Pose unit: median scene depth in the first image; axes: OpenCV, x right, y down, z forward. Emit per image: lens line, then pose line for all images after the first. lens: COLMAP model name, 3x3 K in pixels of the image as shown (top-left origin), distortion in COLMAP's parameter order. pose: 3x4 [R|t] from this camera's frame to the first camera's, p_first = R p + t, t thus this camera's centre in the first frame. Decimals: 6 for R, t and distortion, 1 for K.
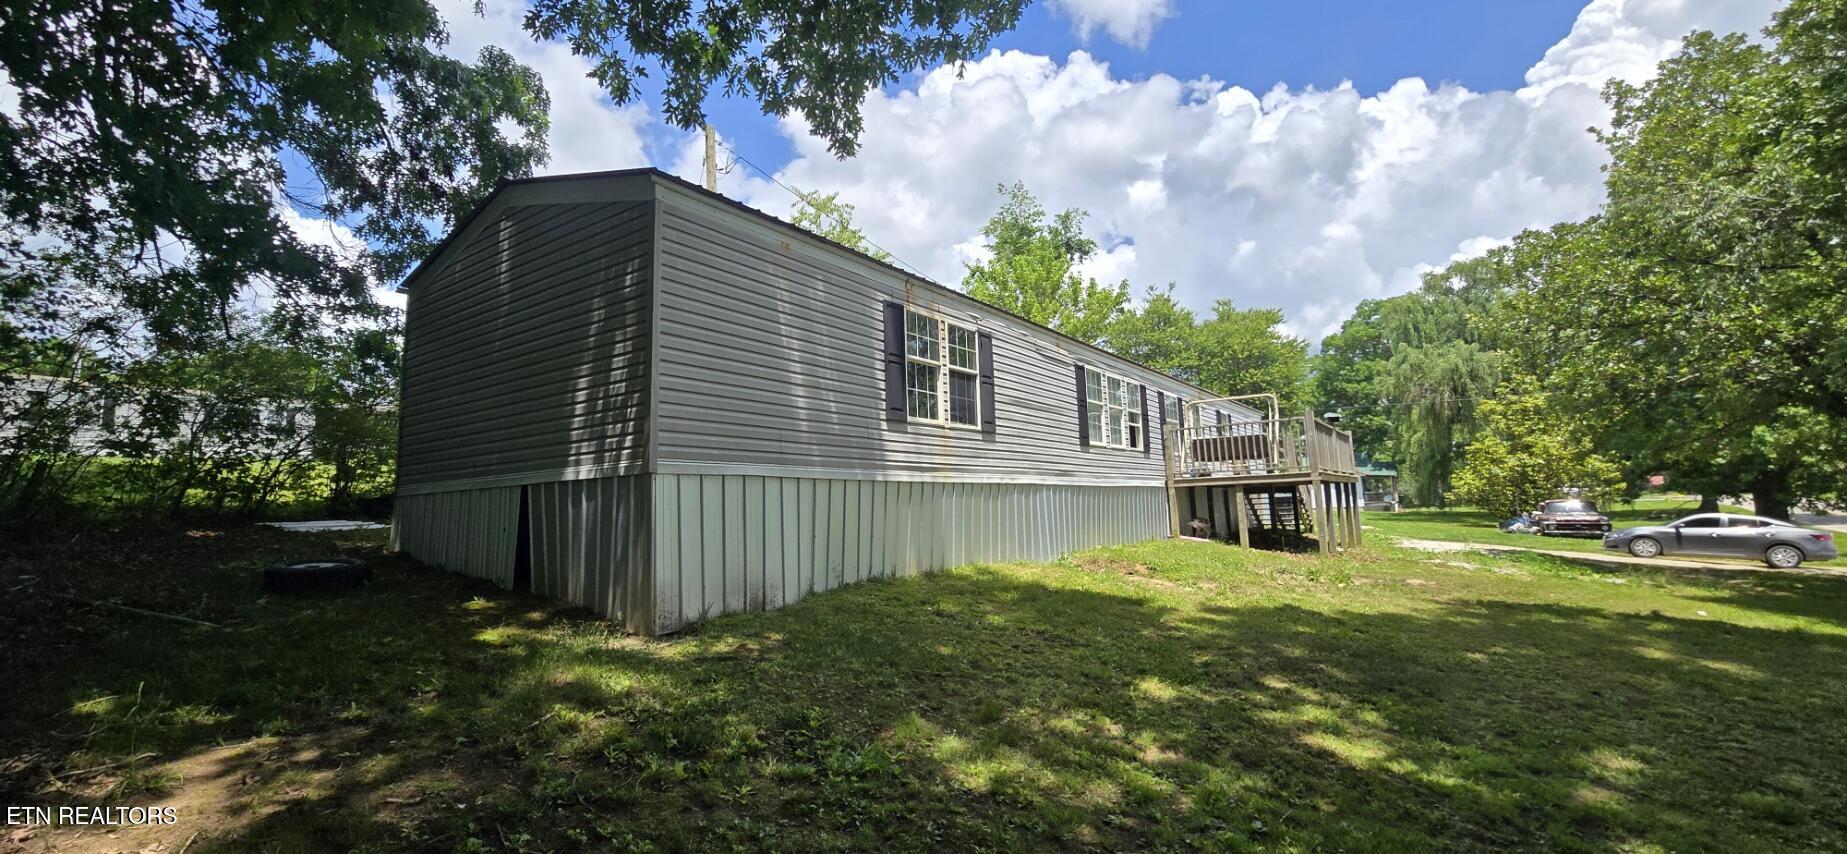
lens RADIAL K [[741.9, 0, 923.5], [0, 741.9, 427.0], [0, 0, 1]] dist [-0.000206, -0.000005]
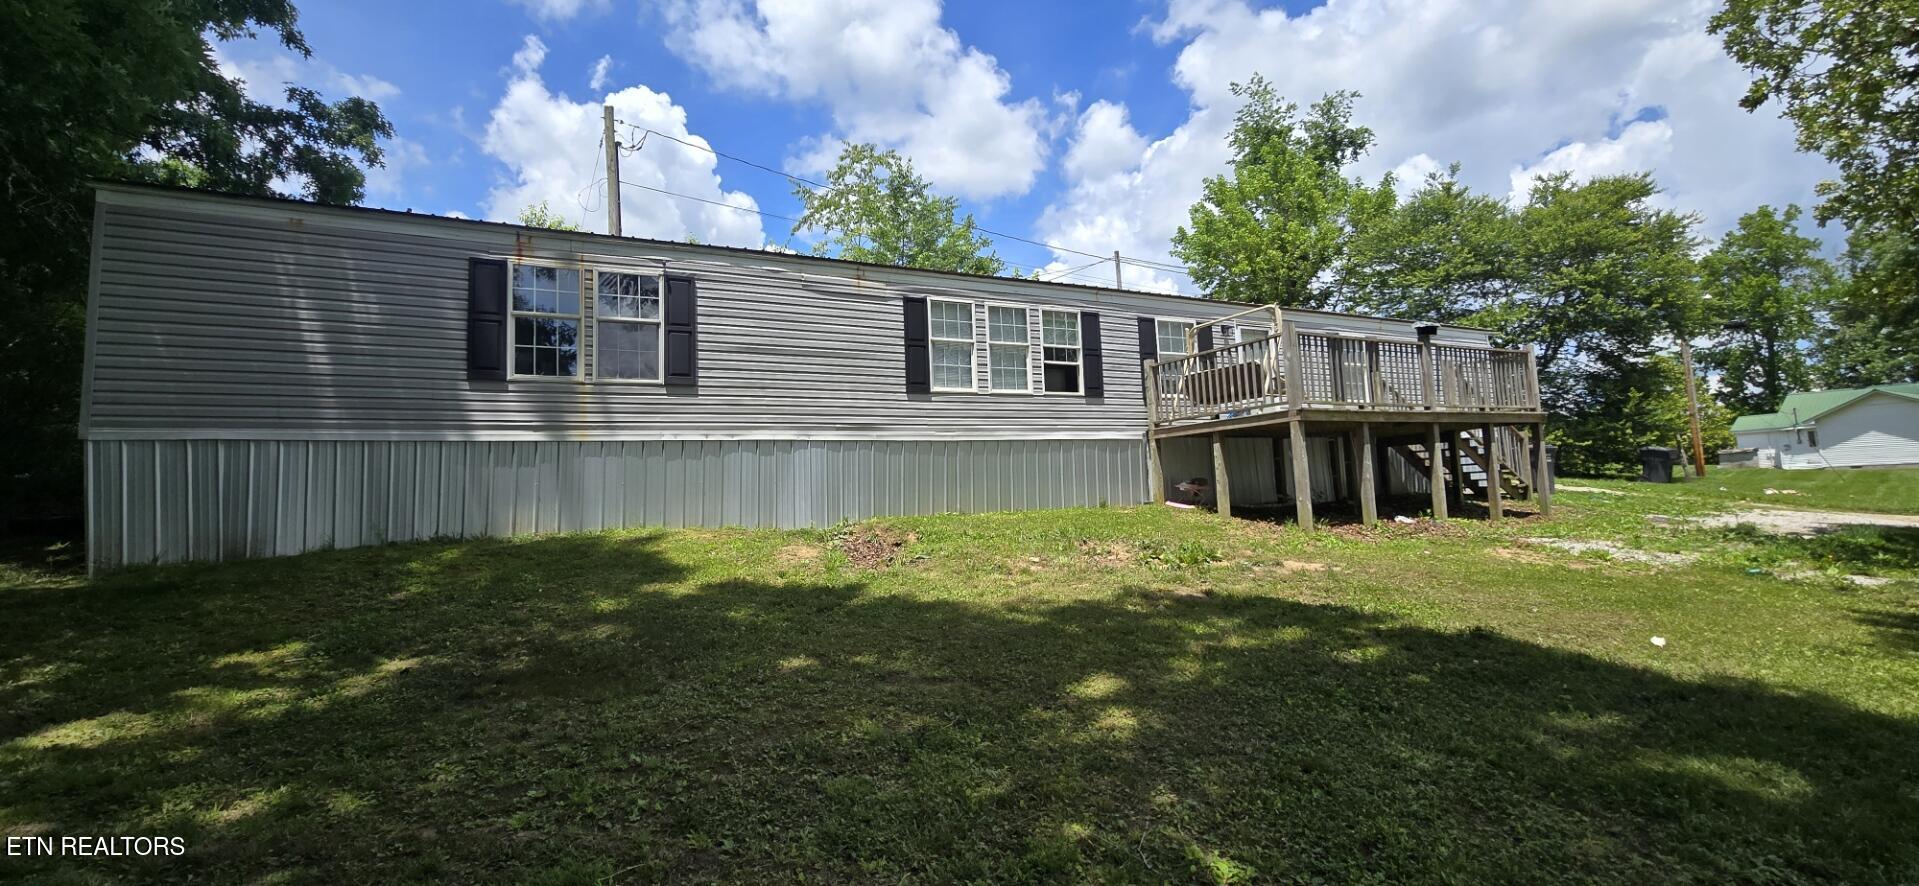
lens RADIAL K [[758.5, 0, 959.5], [0, 758.5, 443.0], [0, 0, 1]] dist [-0.001352, -0.000041]
pose [[0.891200, -0.030970, -0.452552, 0.640404], [0.060263, 0.996907, 0.050452, 0.040803], [0.449589, -0.072235, 0.890310, 0.248711]]
